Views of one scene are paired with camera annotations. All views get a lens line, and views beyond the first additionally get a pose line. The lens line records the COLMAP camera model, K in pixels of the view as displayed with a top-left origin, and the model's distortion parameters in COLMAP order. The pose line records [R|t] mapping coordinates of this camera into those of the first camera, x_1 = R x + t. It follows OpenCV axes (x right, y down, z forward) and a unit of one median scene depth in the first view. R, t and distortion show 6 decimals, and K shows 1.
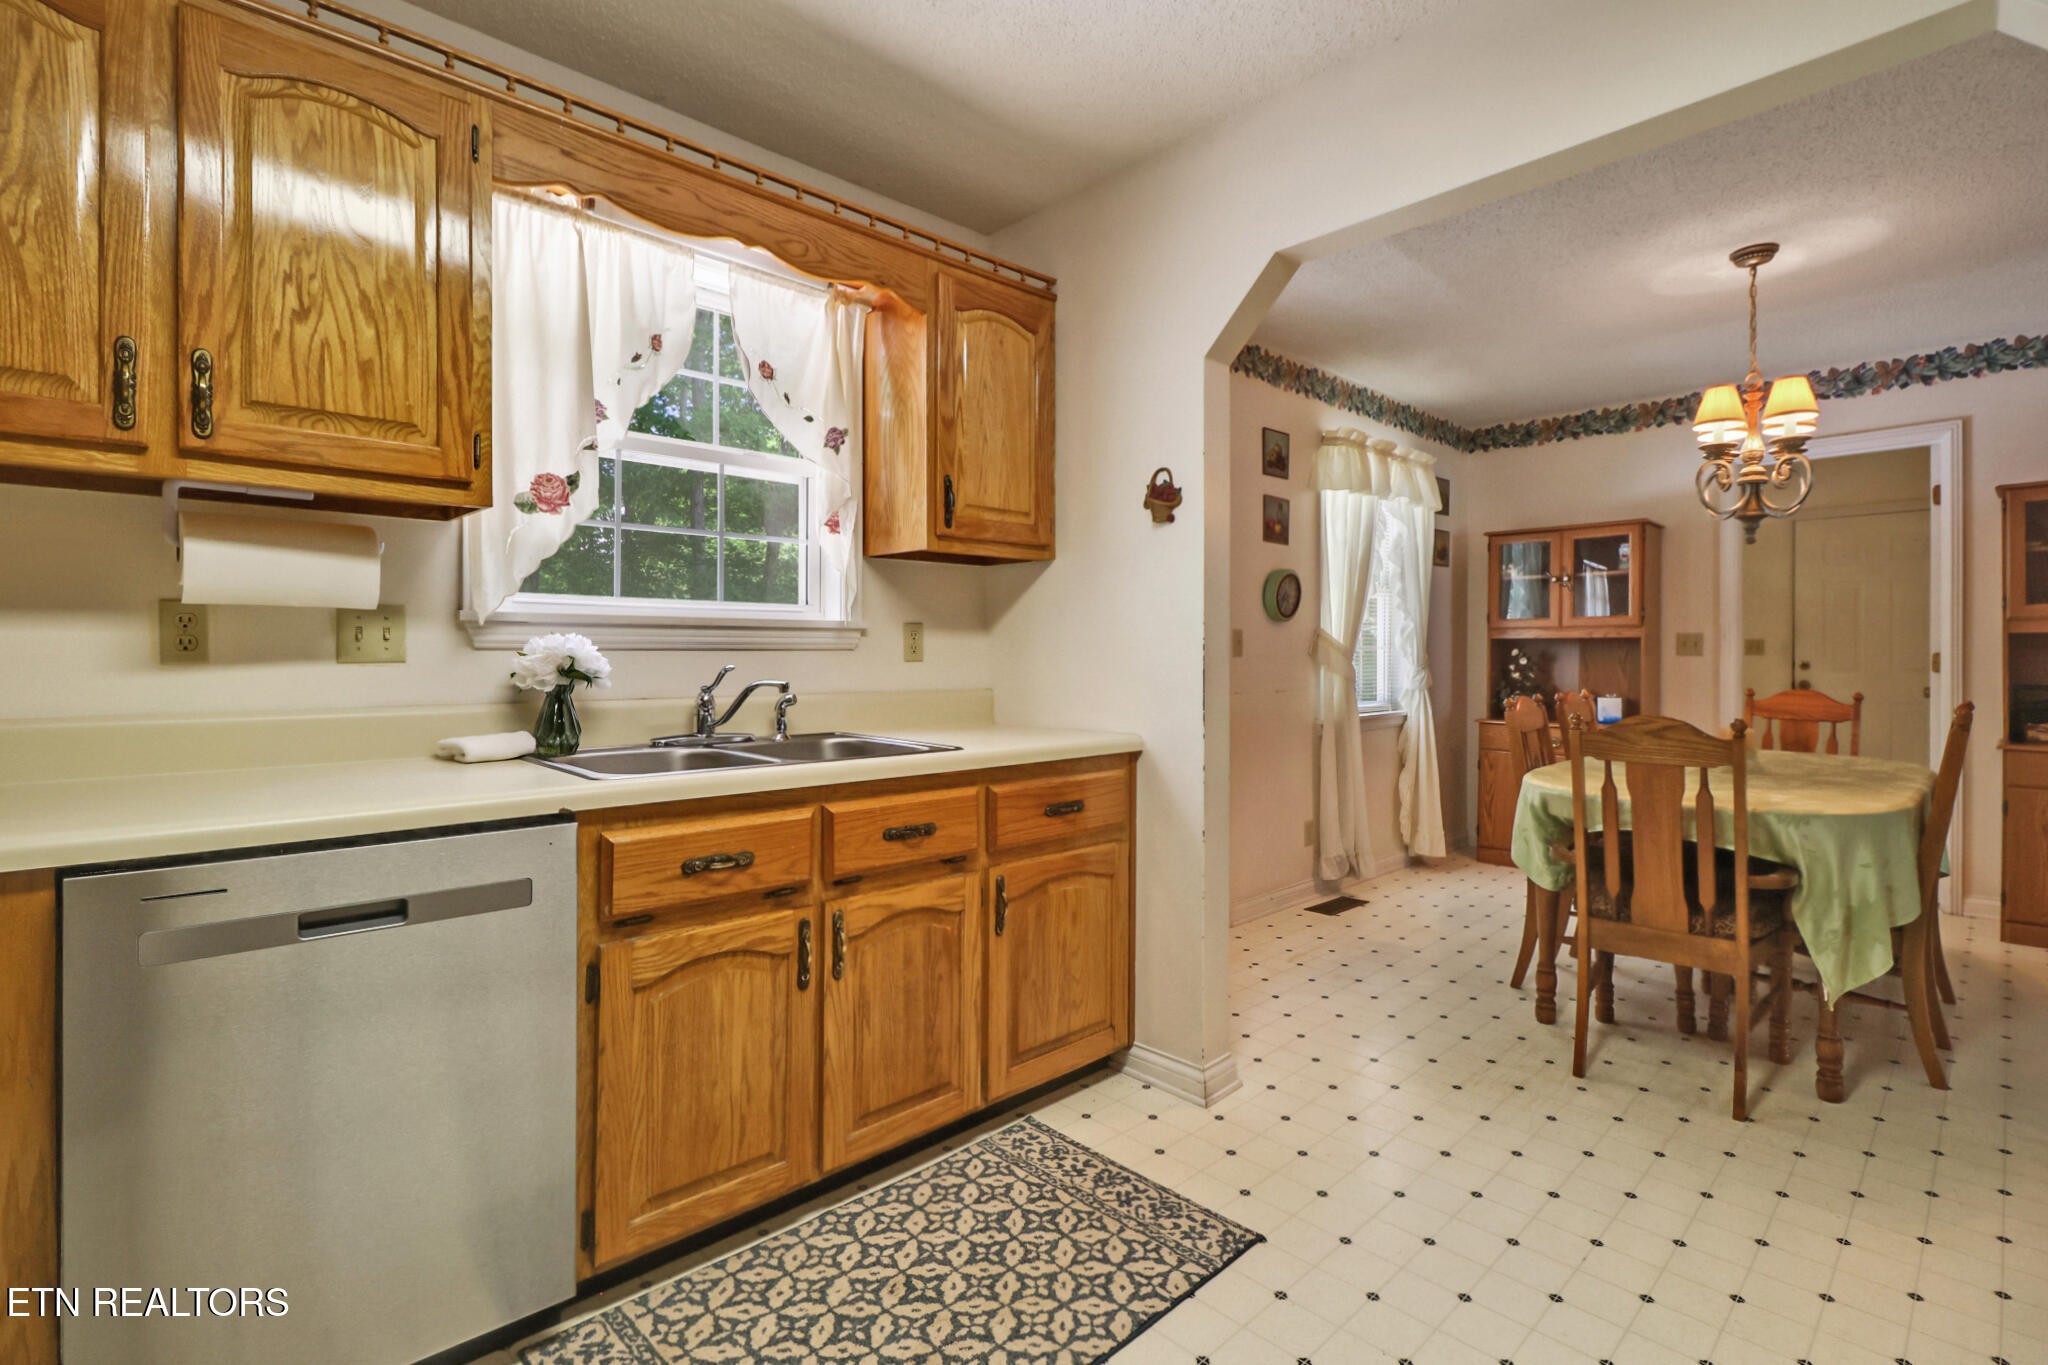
lens RADIAL K [[951.7, 0, 1036.6], [0, 951.7, 661.8], [0, 0, 1]] dist [0.011833, 0.000254]
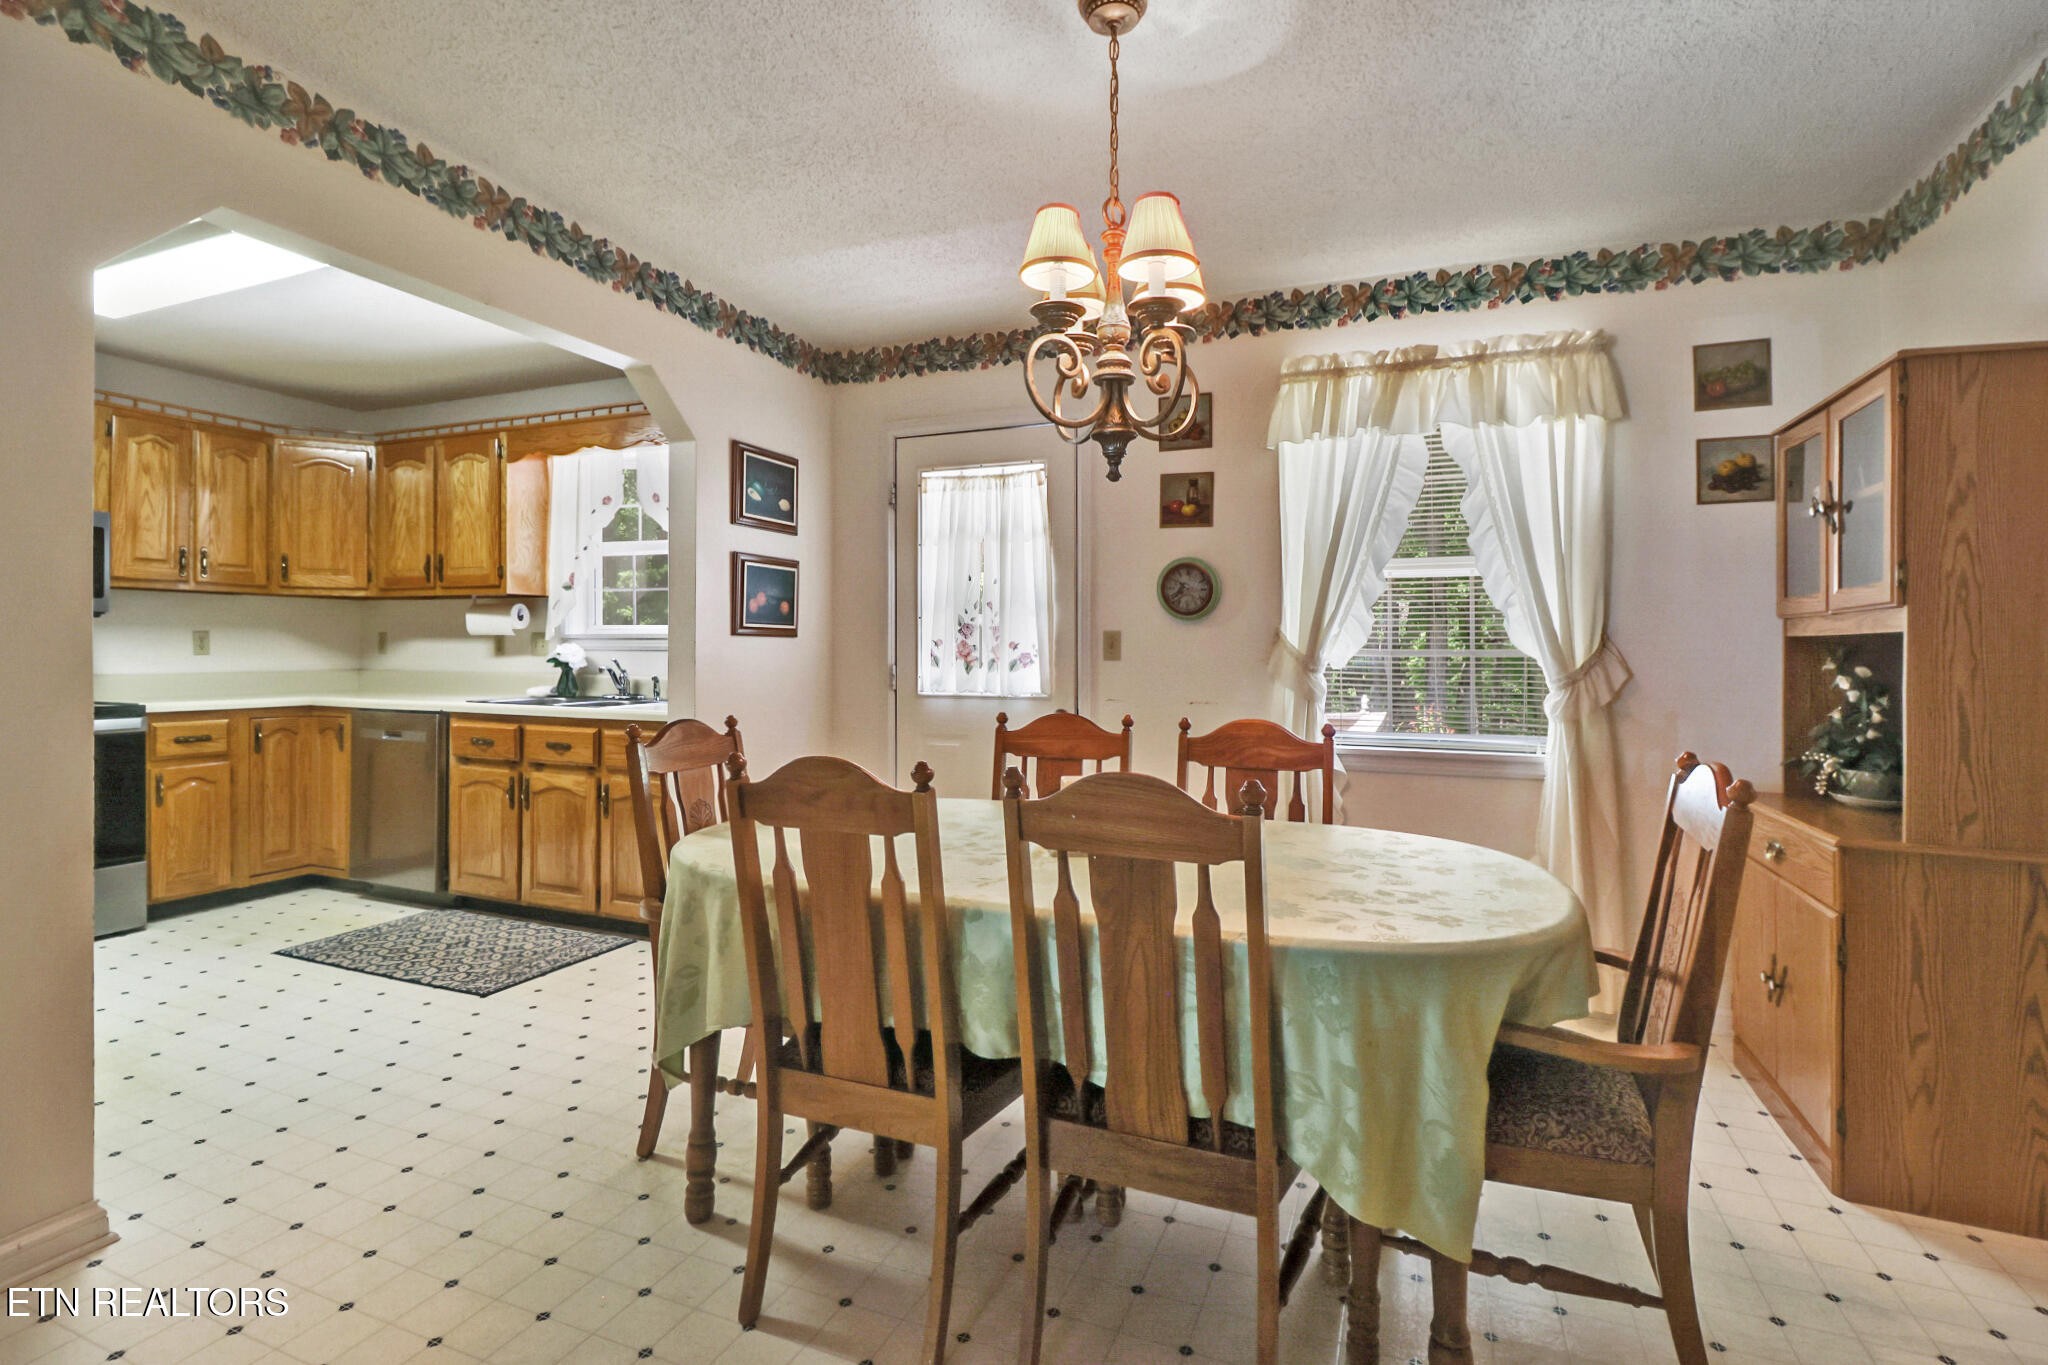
lens RADIAL K [[950.2, 0, 1033.5], [0, 950.2, 651.7], [0, 0, 1]] dist [0.002537, -0.012358]
pose [[0.400951, 0.003893, -0.916091, 1.598283], [-0.017541, 0.999840, -0.003428, -0.015374], [0.915932, 0.017444, 0.400955, 0.892912]]
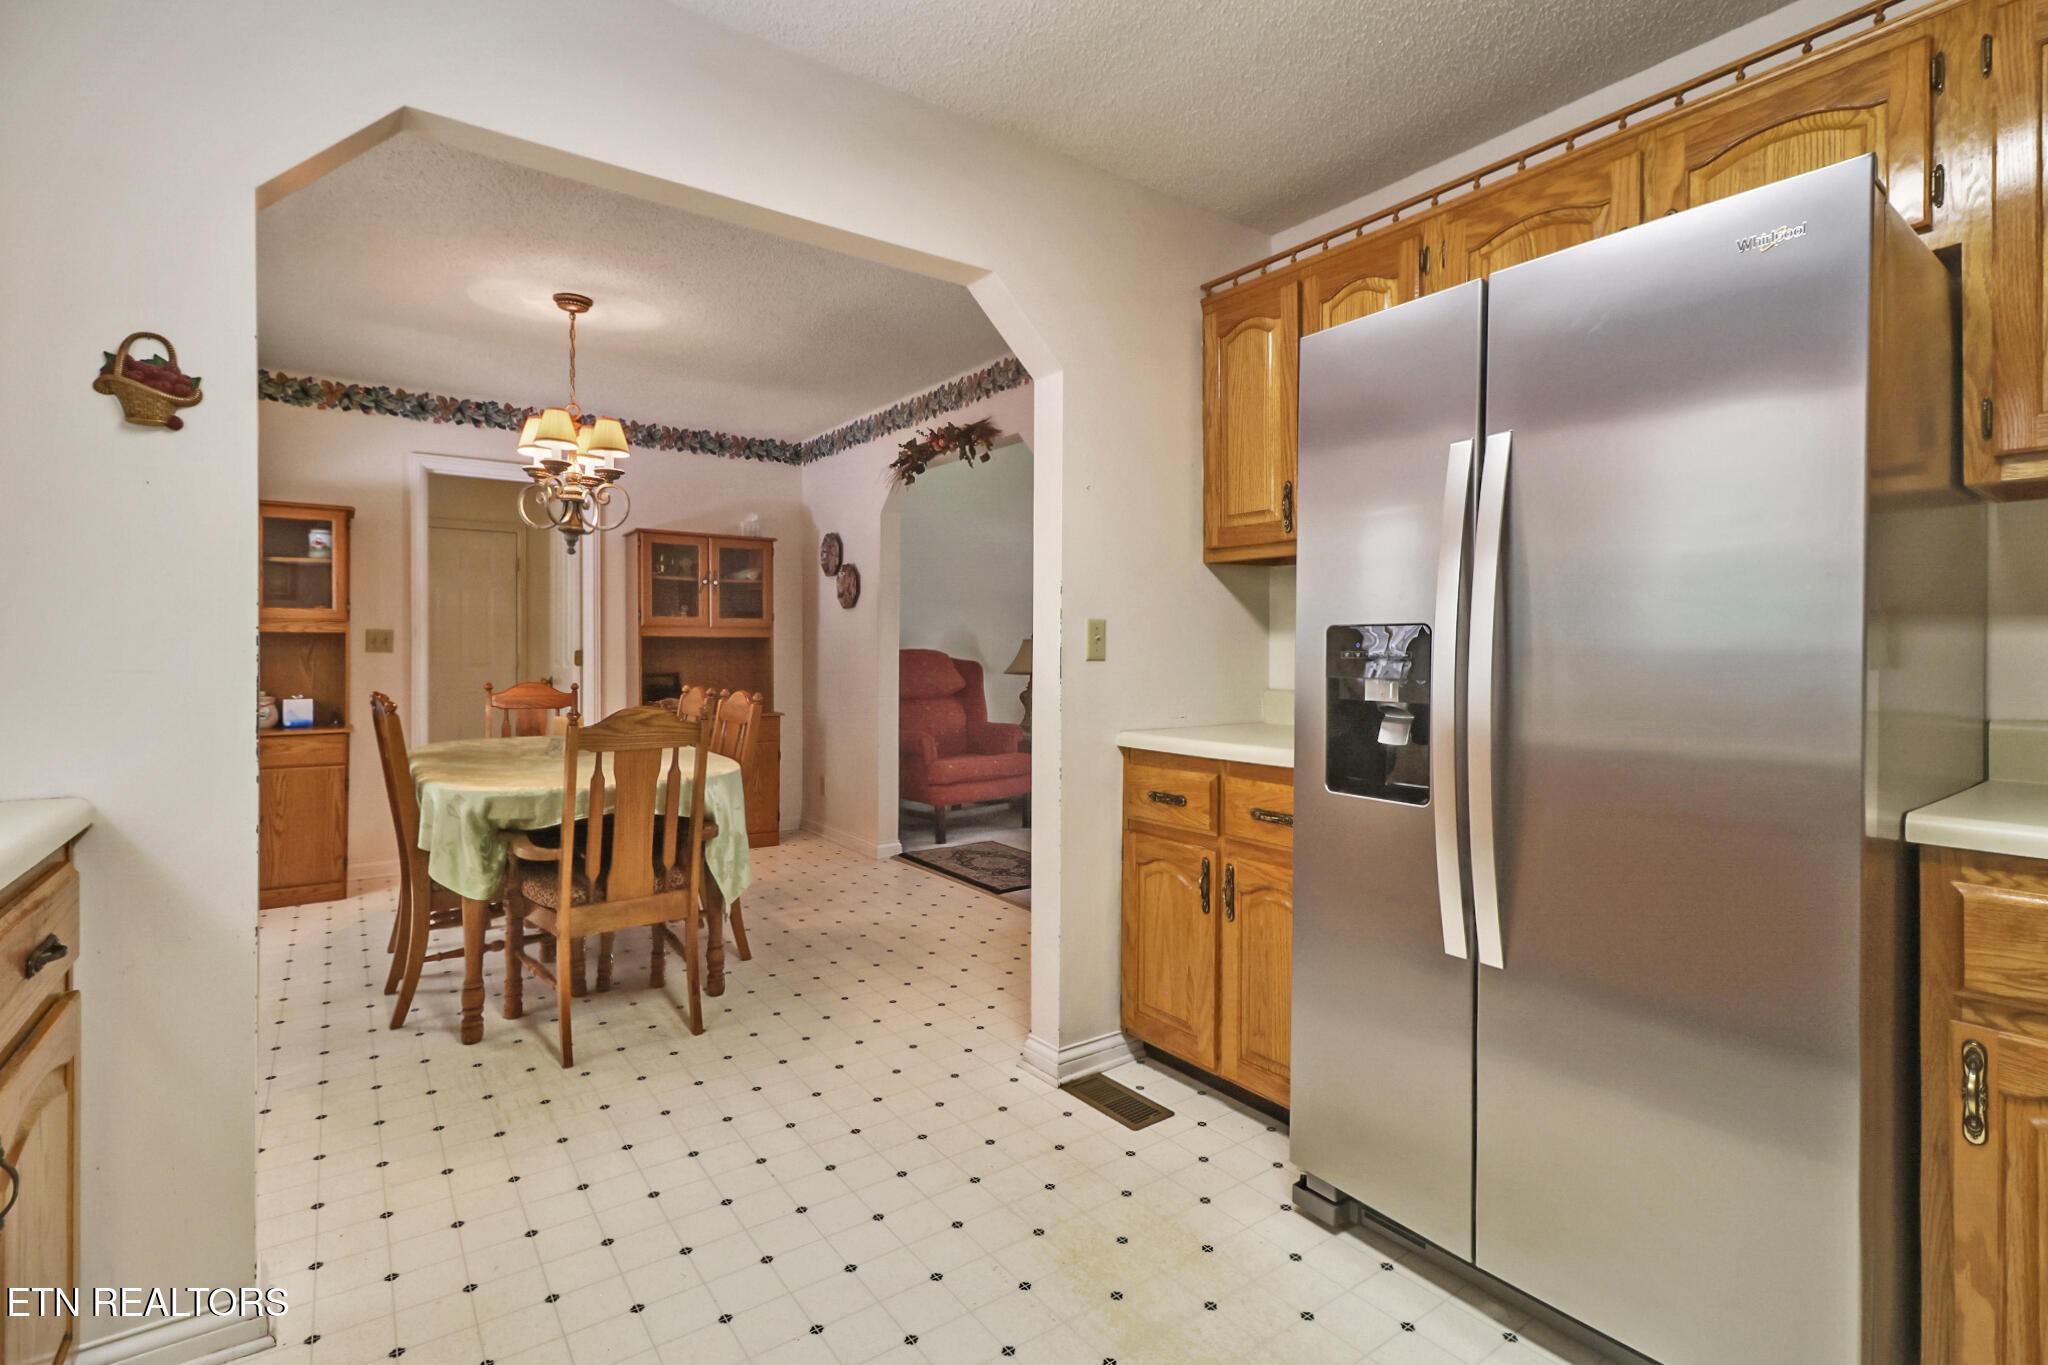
lens RADIAL K [[950.2, 0, 1033.5], [0, 950.2, 651.7], [0, 0, 1]] dist [0.002537, -0.012358]
pose [[0.137481, 0.001810, 0.990503, -0.369503], [0.005980, 0.999979, -0.002657, -0.001346], [-0.990486, 0.006289, 0.137468, 0.378006]]
